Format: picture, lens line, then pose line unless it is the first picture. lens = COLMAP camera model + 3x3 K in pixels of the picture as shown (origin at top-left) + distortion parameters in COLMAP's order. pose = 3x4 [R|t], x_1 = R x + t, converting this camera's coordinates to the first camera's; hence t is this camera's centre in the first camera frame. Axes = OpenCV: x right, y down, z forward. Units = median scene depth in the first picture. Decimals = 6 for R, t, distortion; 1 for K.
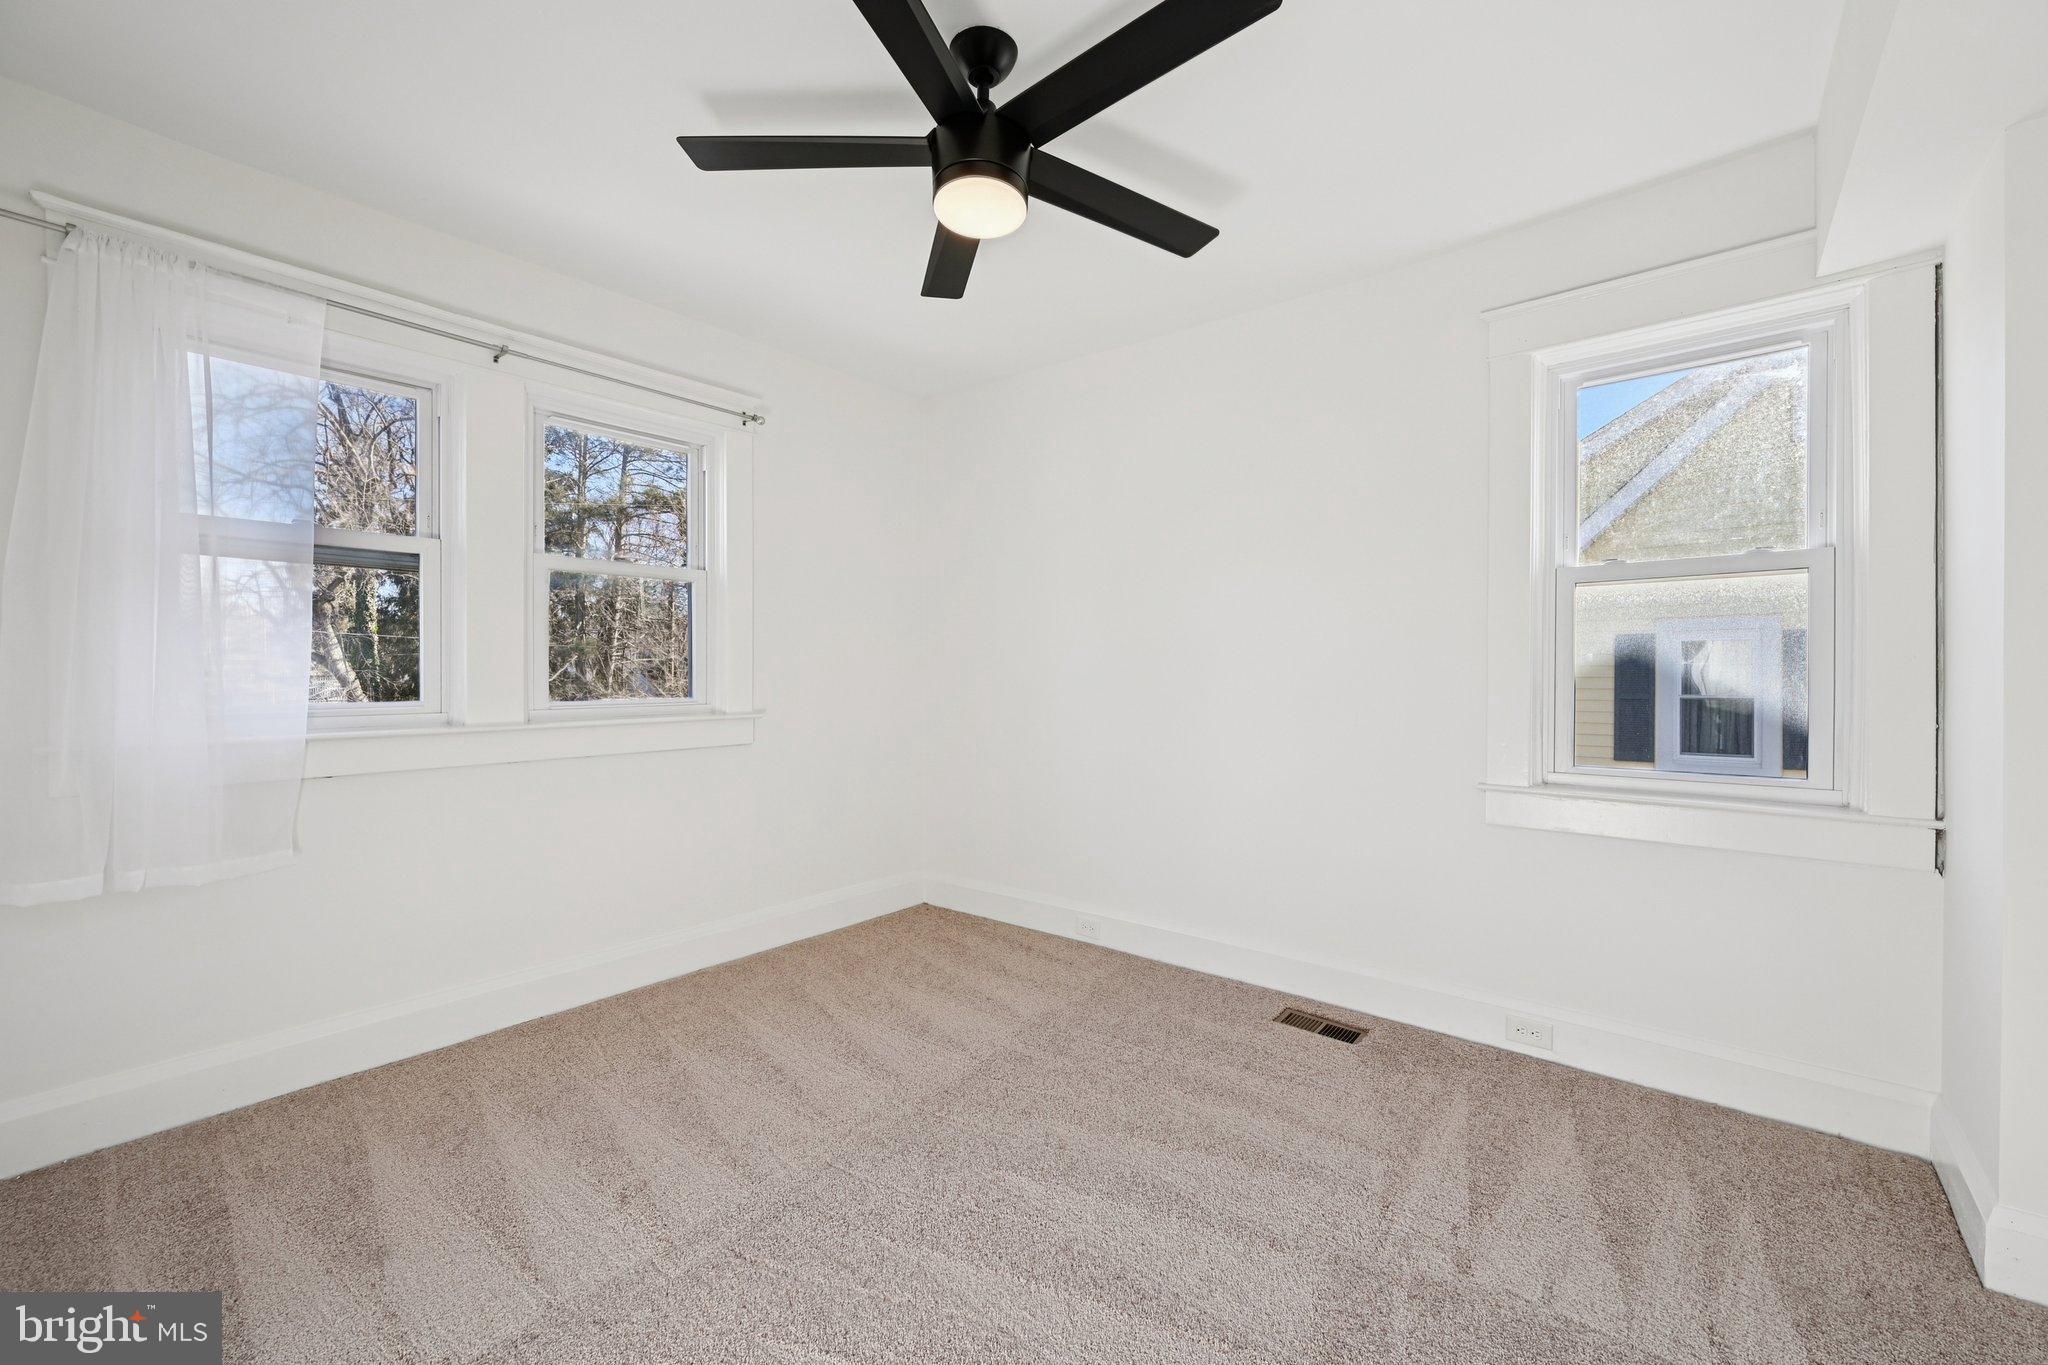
lens RADIAL K [[806.8, 0, 1033.5], [0, 806.8, 690.4], [0, 0, 1]] dist [0.000476, 0.000074]
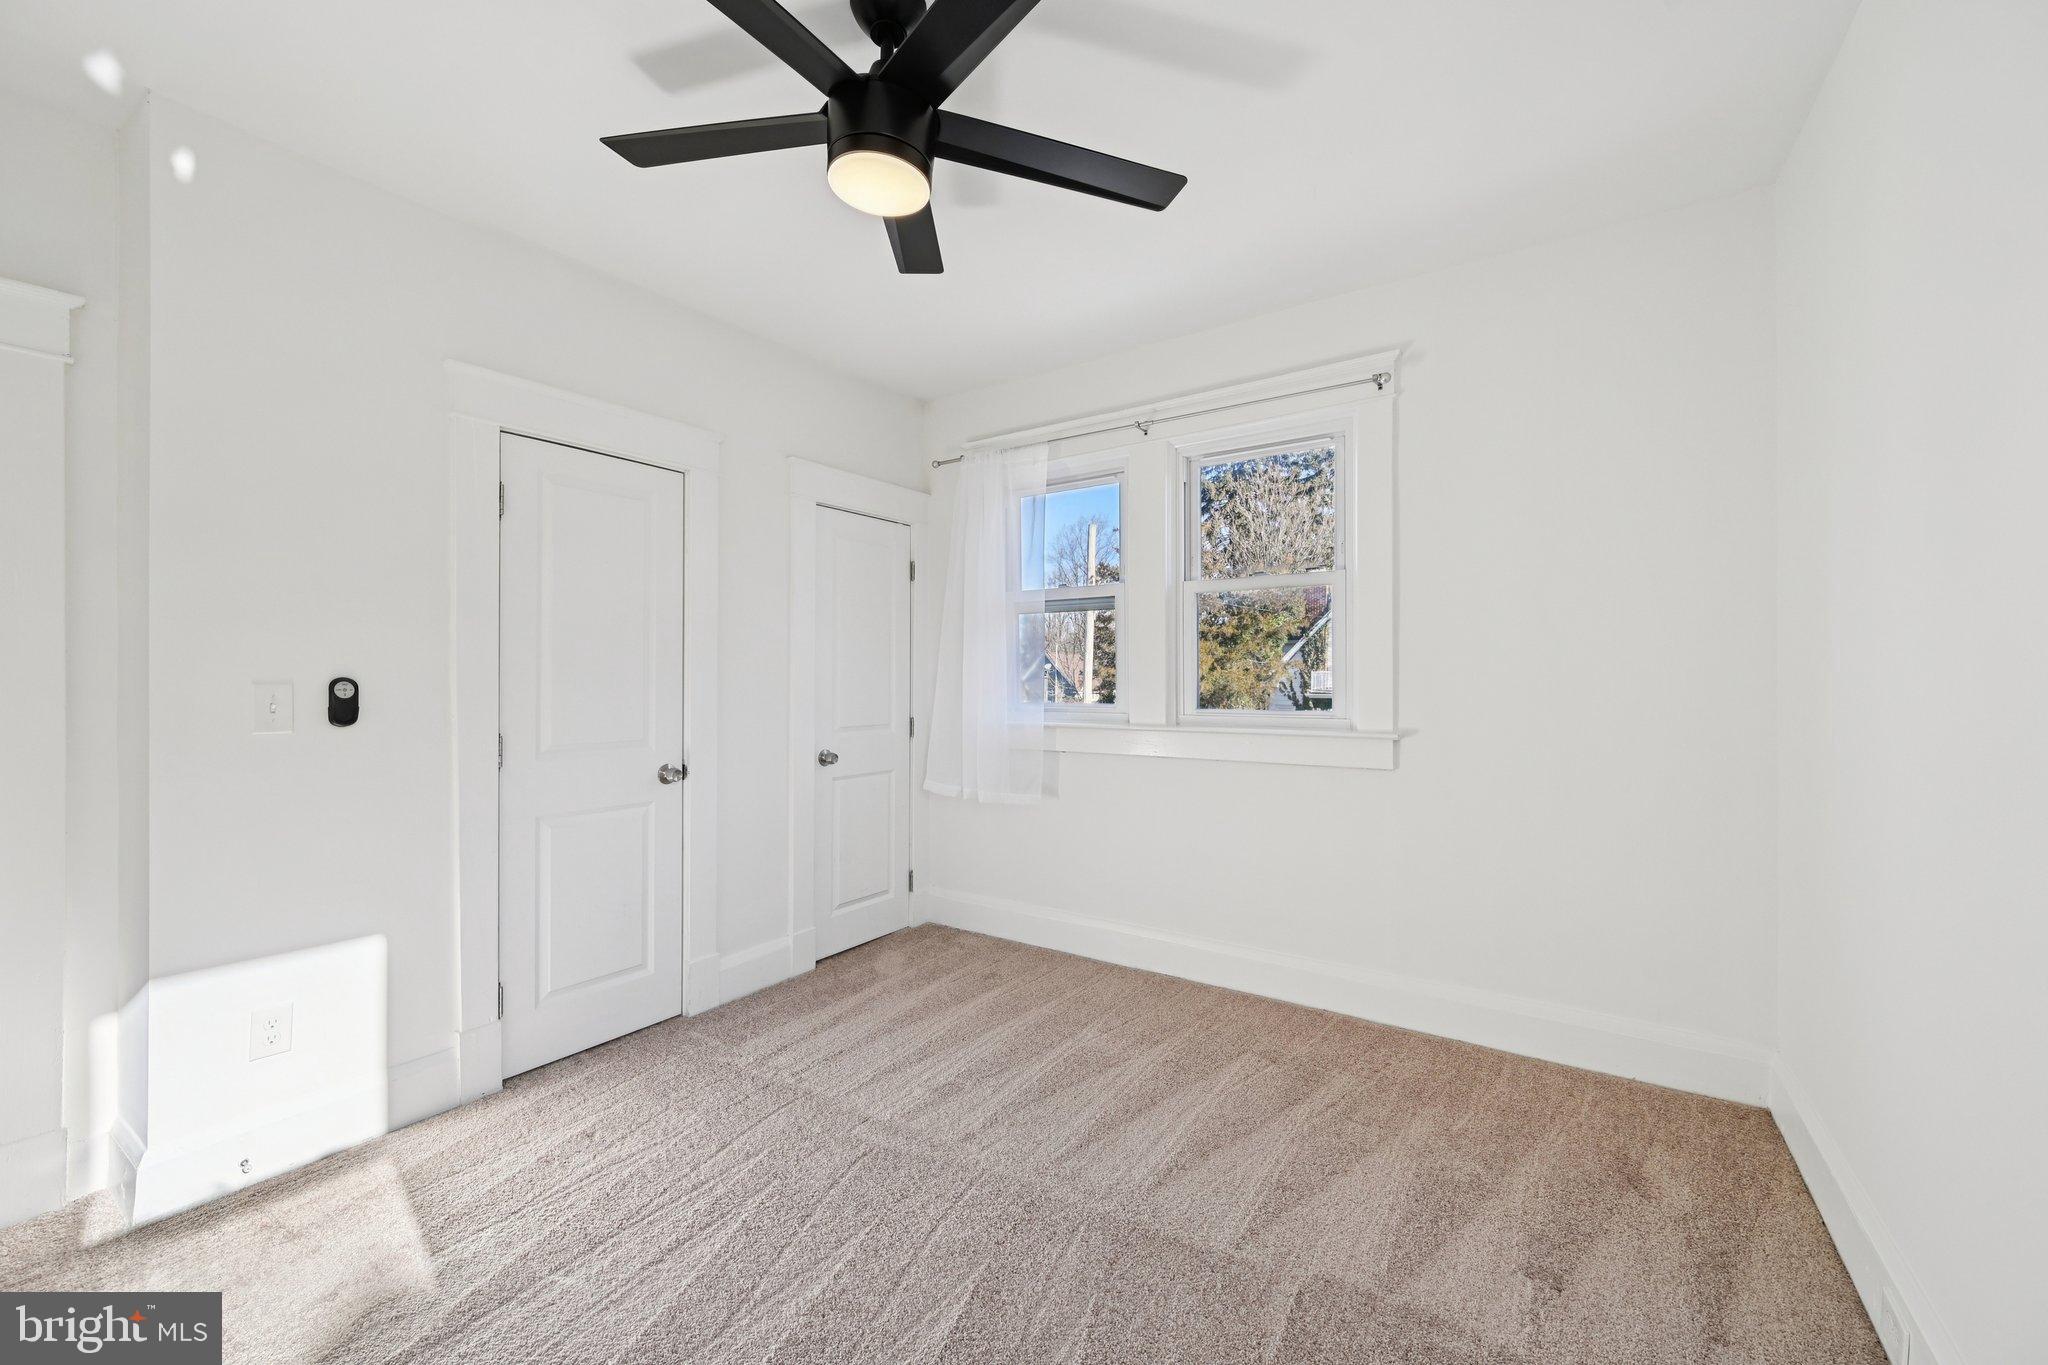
lens RADIAL K [[806.8, 0, 1033.5], [0, 806.8, 690.4], [0, 0, 1]] dist [0.000476, 0.000074]
pose [[0.094321, 0.013196, -0.995454, 0.574718], [-0.023635, 0.999660, 0.011013, -0.020982], [0.995261, 0.022489, 0.094601, 0.728423]]
